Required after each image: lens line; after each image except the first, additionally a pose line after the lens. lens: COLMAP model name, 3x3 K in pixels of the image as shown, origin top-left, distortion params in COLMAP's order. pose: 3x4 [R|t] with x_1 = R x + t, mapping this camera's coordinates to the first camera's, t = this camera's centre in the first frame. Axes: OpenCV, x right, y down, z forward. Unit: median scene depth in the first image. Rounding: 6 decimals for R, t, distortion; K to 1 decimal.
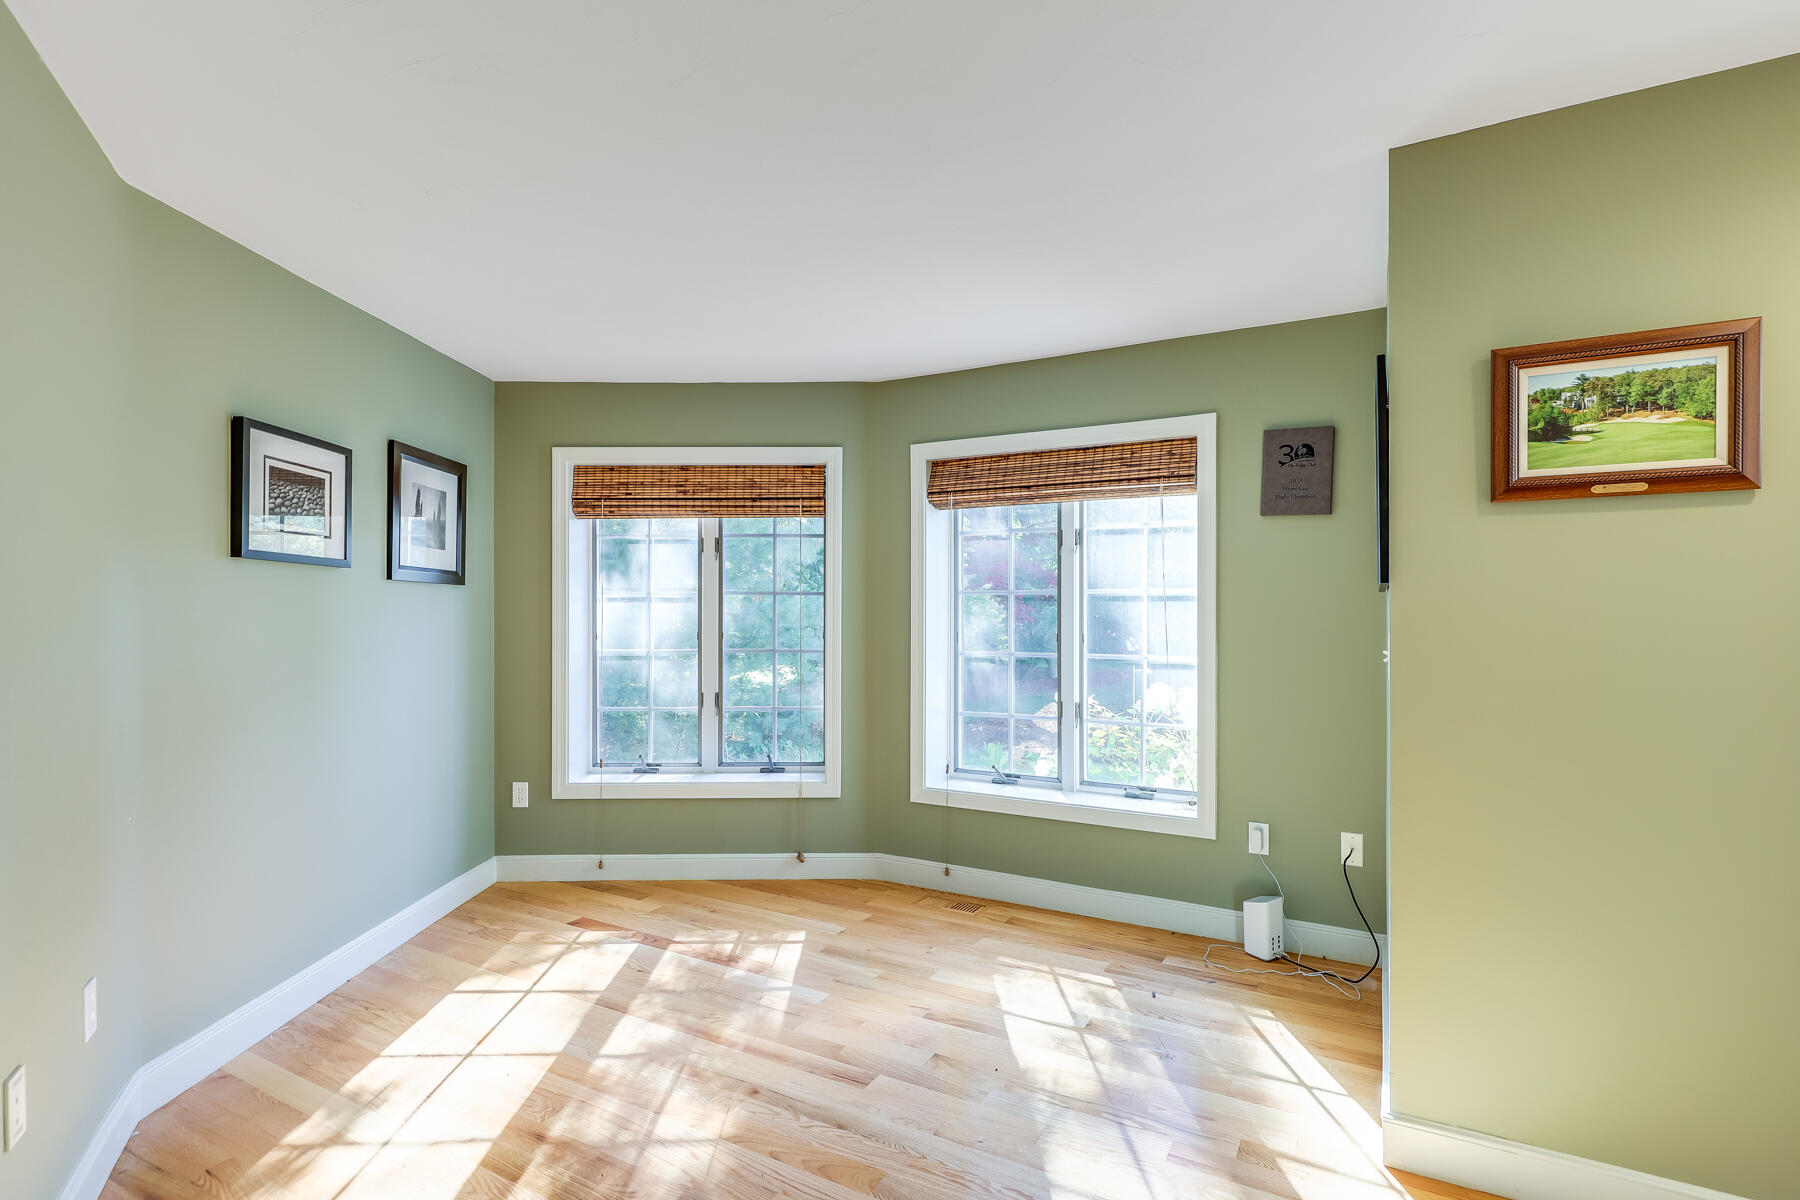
lens RADIAL K [[916.4, 0, 978.1], [0, 916.4, 608.7], [0, 0, 1]] dist [0.000637, 0.000883]
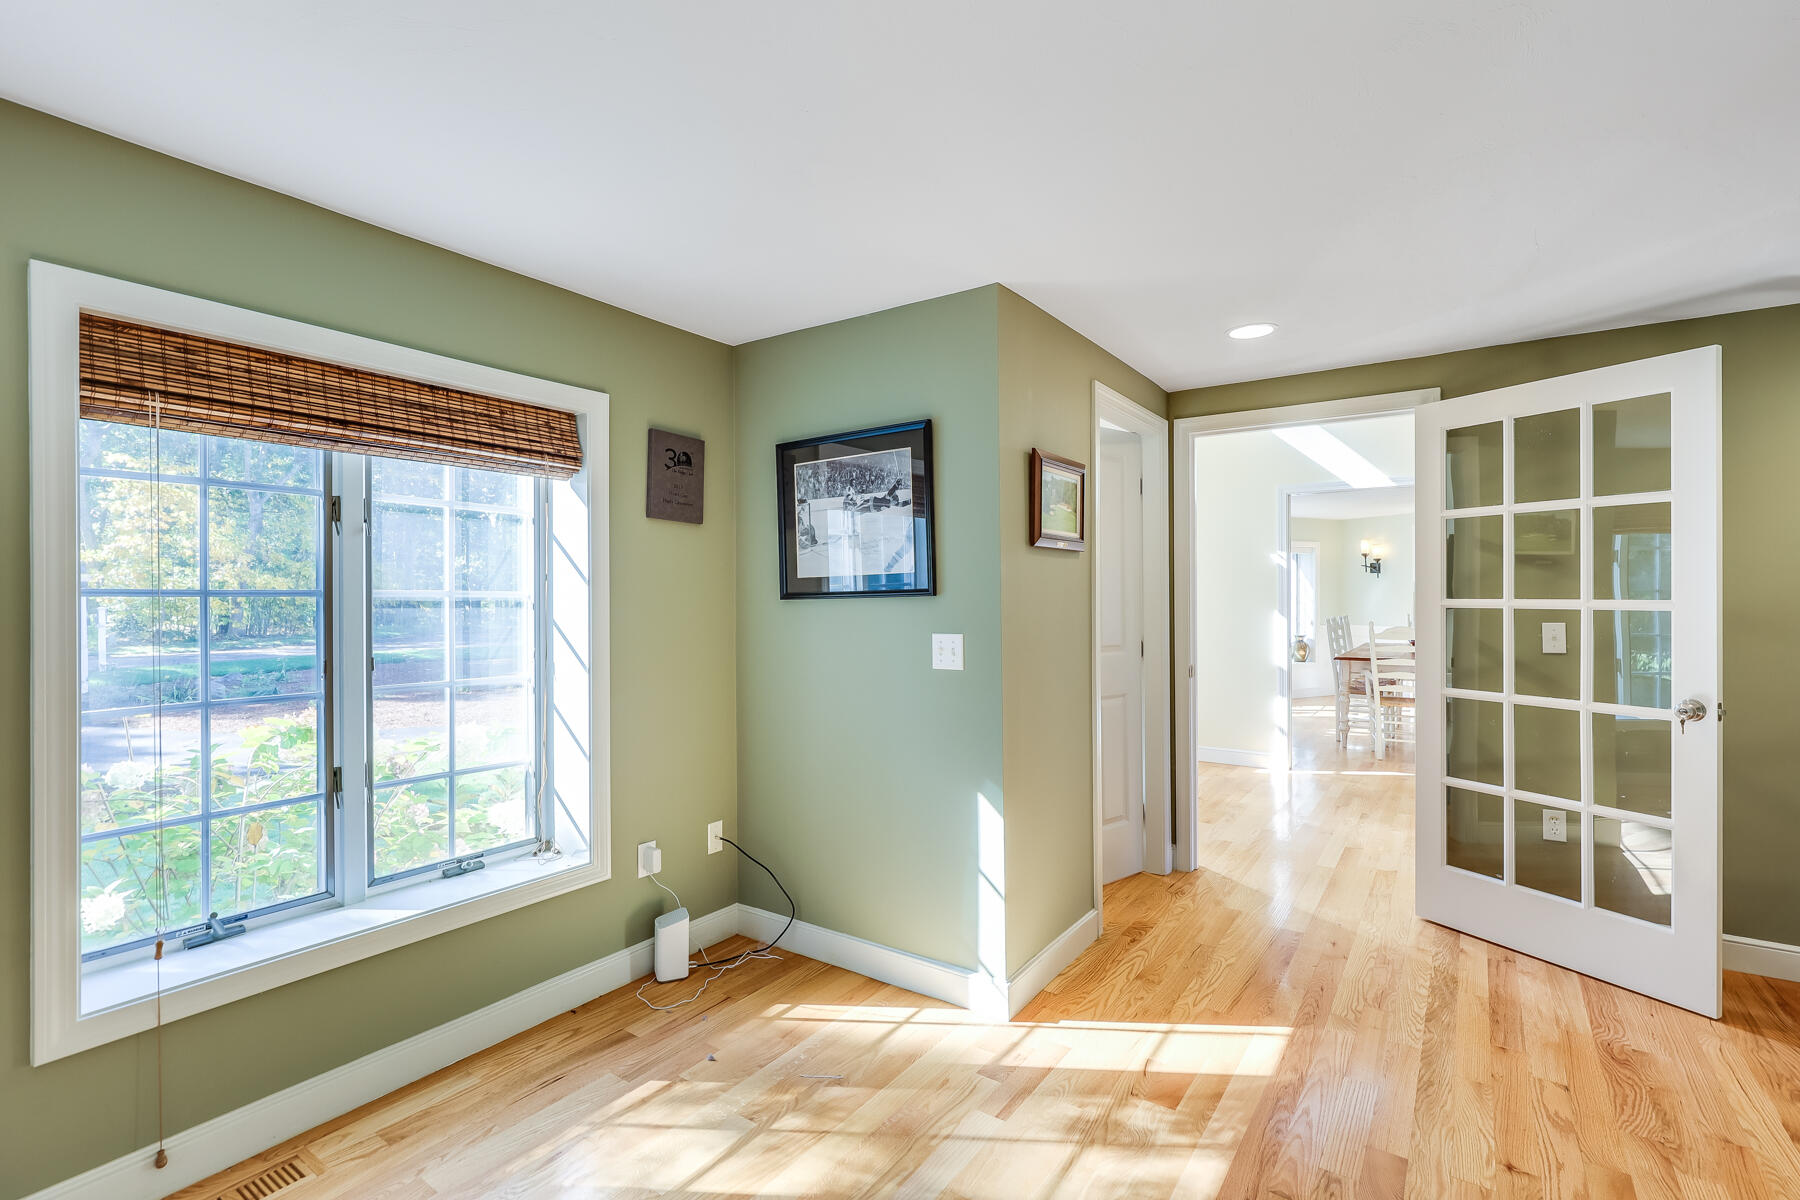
lens RADIAL K [[819.1, 0, 909.5], [0, 819.1, 597.2], [0, 0, 1]] dist [0.002425, 0.000294]
pose [[0.109350, 0.001136, 0.994003, -0.501055], [0.000954, 0.999999, -0.001248, -0.017798], [-0.994003, 0.001084, 0.109349, 0.638001]]
